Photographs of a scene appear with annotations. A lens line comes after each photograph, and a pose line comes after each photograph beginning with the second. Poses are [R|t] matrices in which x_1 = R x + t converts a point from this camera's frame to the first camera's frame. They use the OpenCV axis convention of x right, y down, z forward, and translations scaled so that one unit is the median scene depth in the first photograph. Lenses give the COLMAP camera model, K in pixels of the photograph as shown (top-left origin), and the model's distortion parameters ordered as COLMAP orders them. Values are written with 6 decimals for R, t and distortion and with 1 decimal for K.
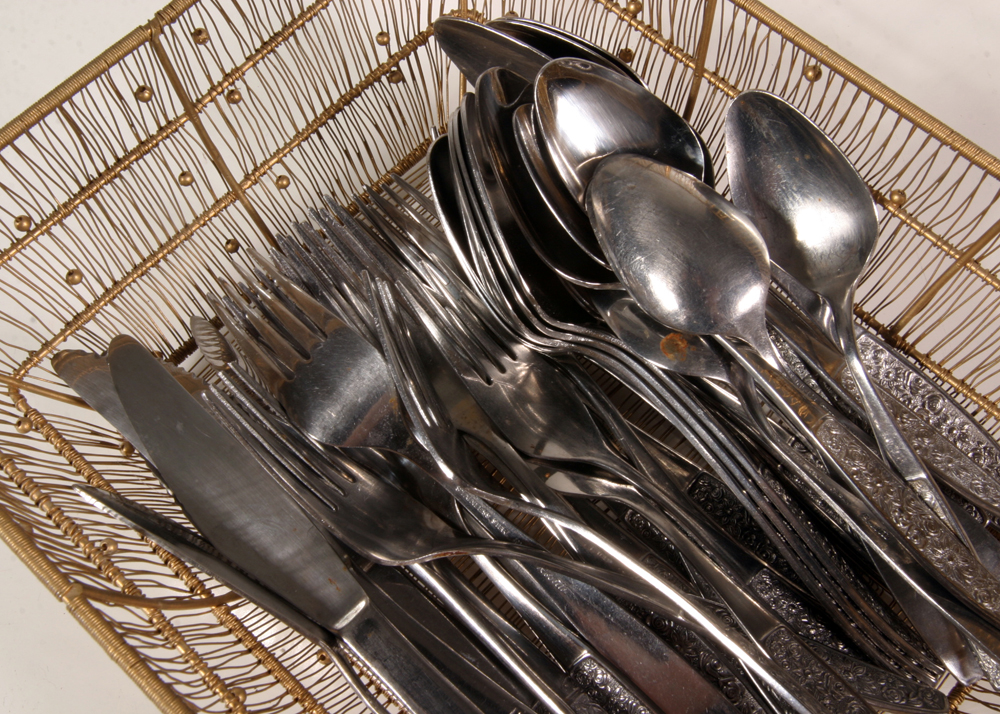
lens RADIAL K [[1140.5, 0, 500.0], [0, 1140.5, 357.0], [0, 0, 1]] dist [0.058996, 0.006554]
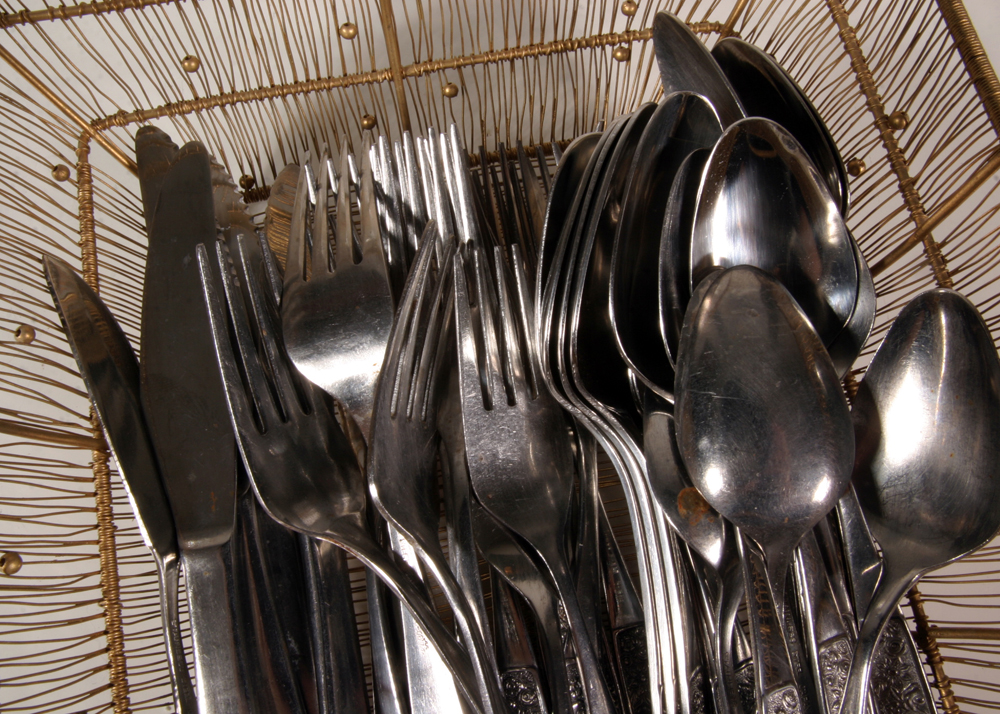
lens RADIAL K [[787.2, 0, 500.0], [0, 787.2, 357.0], [0, 0, 1]] dist [-0.032762, 0.003258]
pose [[0.815737, 0.560218, -0.143979, 0.061140], [-0.537015, 0.825987, 0.171348, -0.113471], [0.214917, -0.062456, 0.974633, 0.406052]]
